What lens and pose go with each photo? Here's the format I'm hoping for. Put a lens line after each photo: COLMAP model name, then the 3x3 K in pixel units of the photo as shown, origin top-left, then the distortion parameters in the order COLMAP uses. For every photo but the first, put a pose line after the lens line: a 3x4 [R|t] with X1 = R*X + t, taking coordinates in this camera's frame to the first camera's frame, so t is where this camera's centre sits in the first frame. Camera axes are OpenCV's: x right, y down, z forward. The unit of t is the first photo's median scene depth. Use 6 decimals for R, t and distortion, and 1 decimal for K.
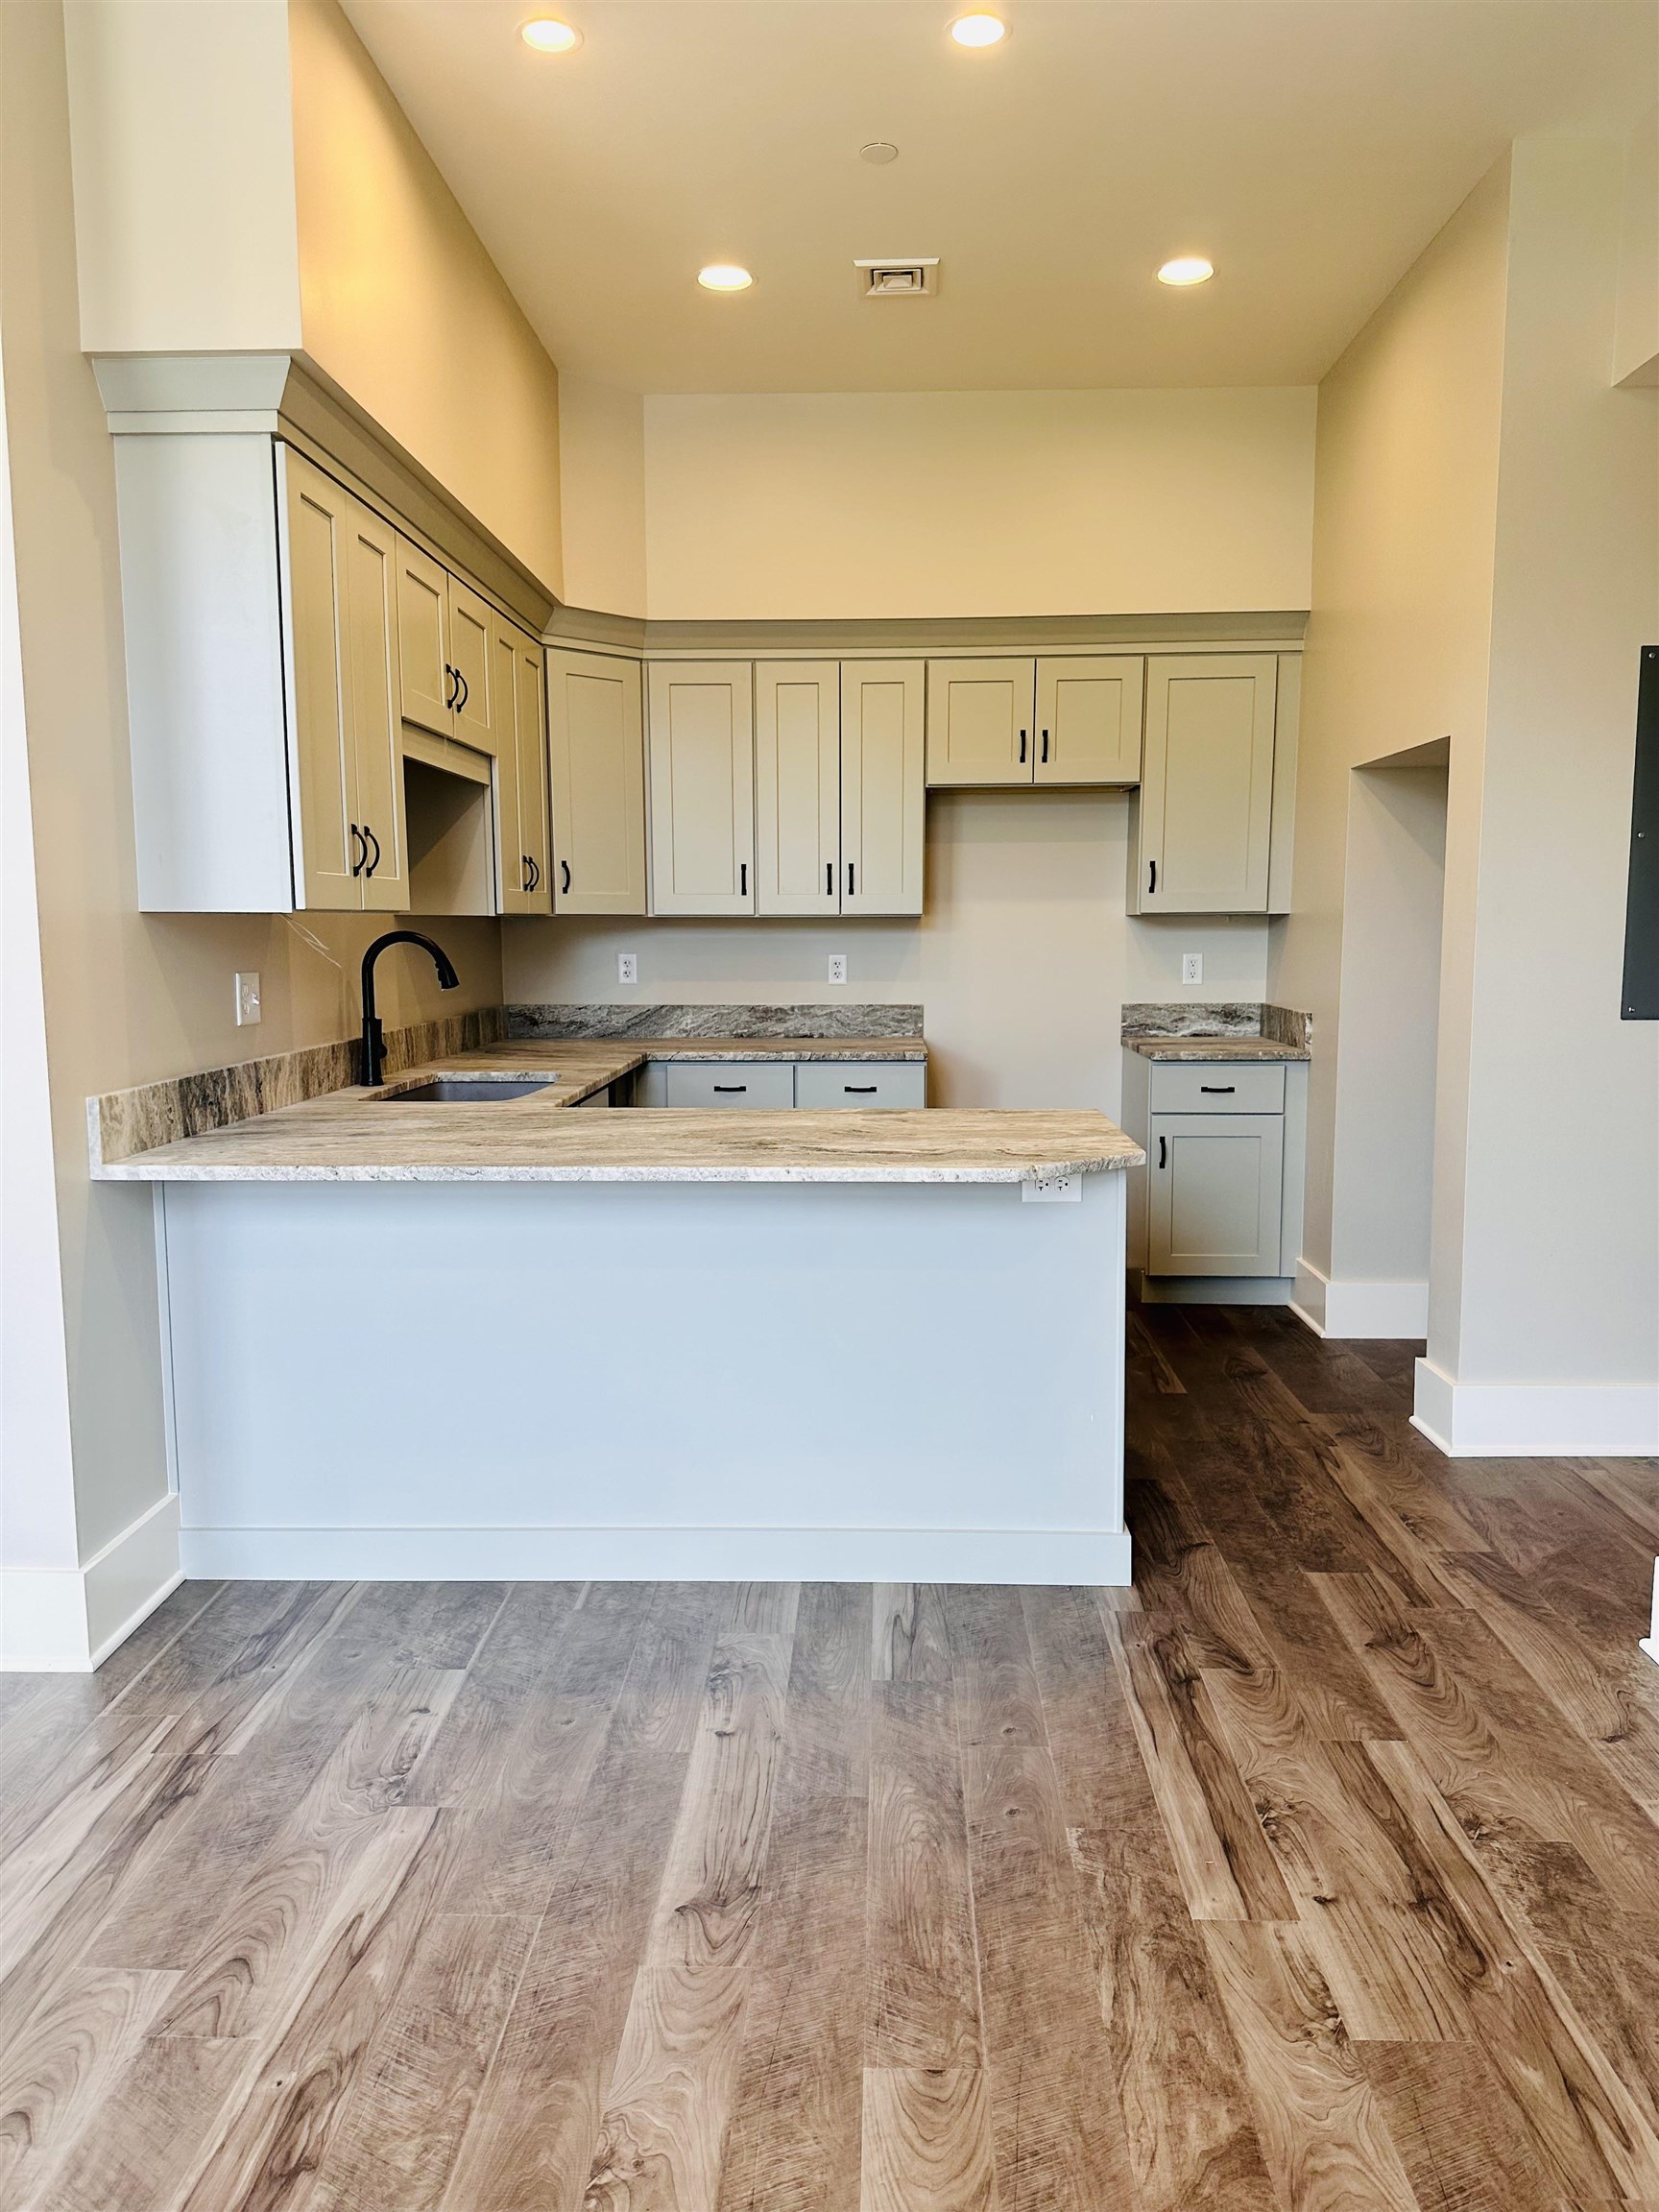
lens RADIAL K [[1557.0, 0, 846.5], [0, 1557.0, 1112.1], [0, 0, 1]] dist [0.046618, -0.053988]
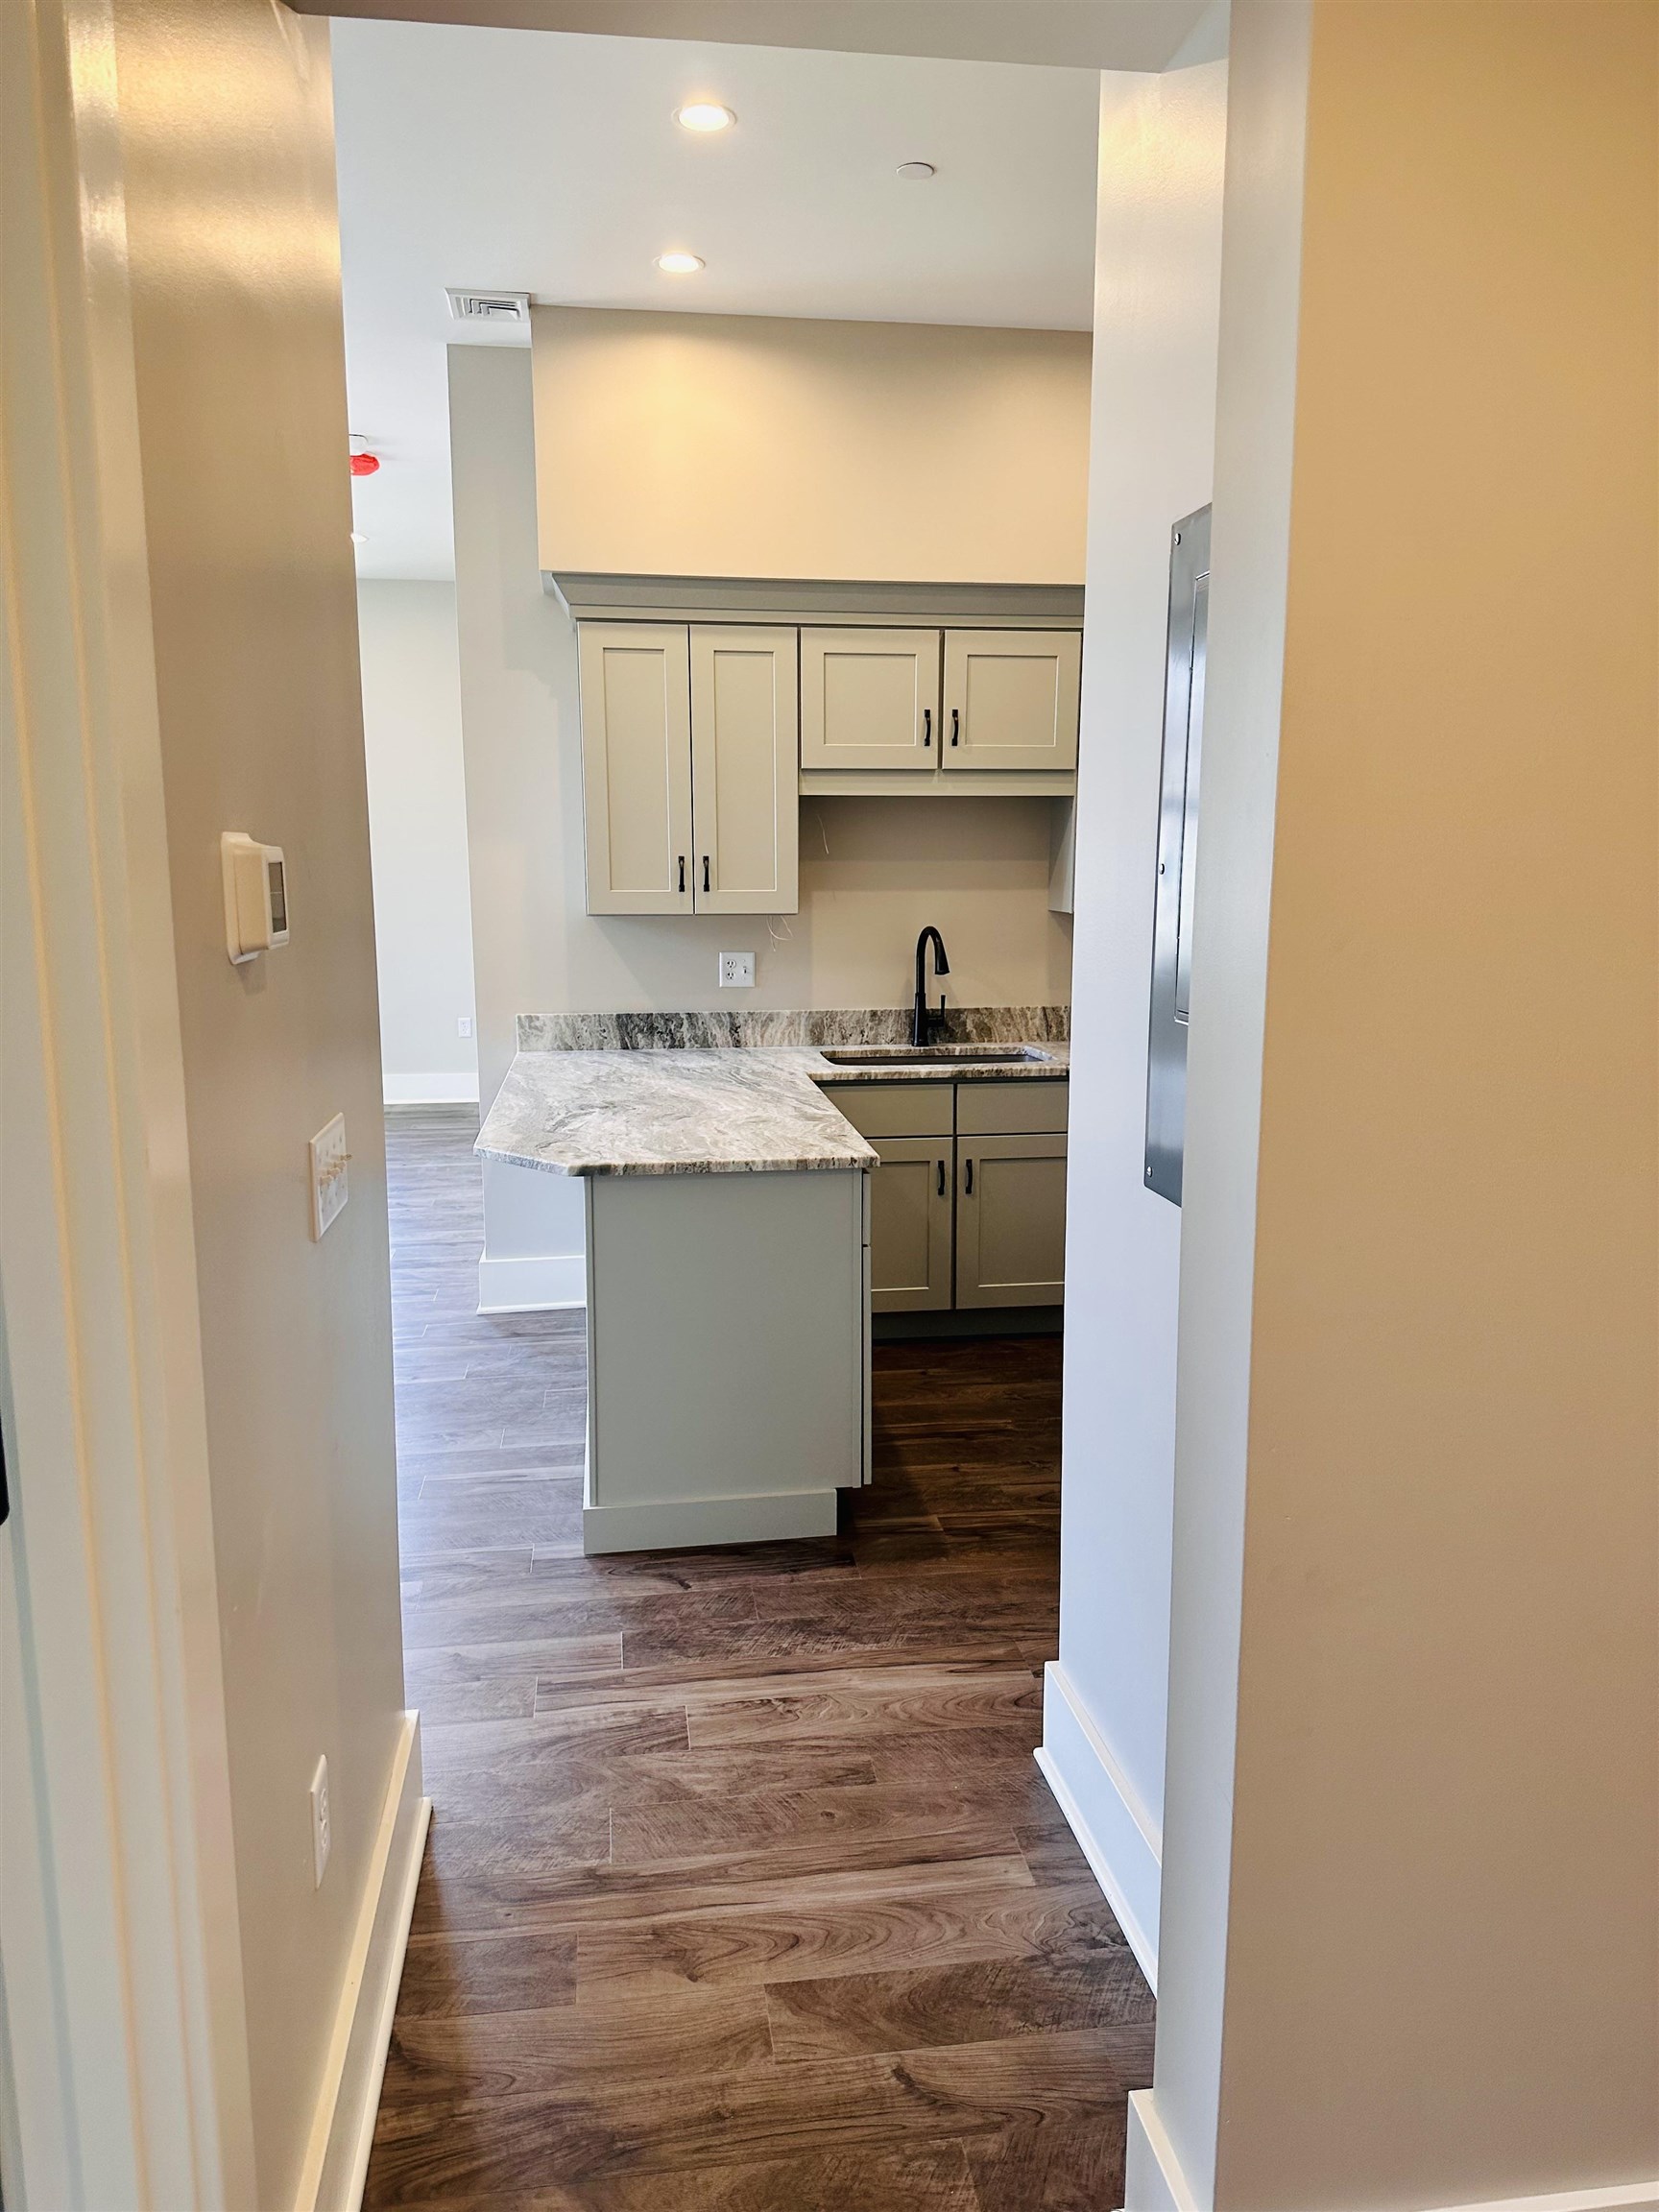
lens RADIAL K [[1557.0, 0, 844.5], [0, 1557.0, 1115.3], [0, 0, 1]] dist [0.046618, -0.053988]
pose [[0.177089, 0.169968, -0.969407, 1.171304], [-0.123034, 0.981071, 0.149537, -0.182316], [0.976474, 0.092788, 0.194649, 0.883472]]
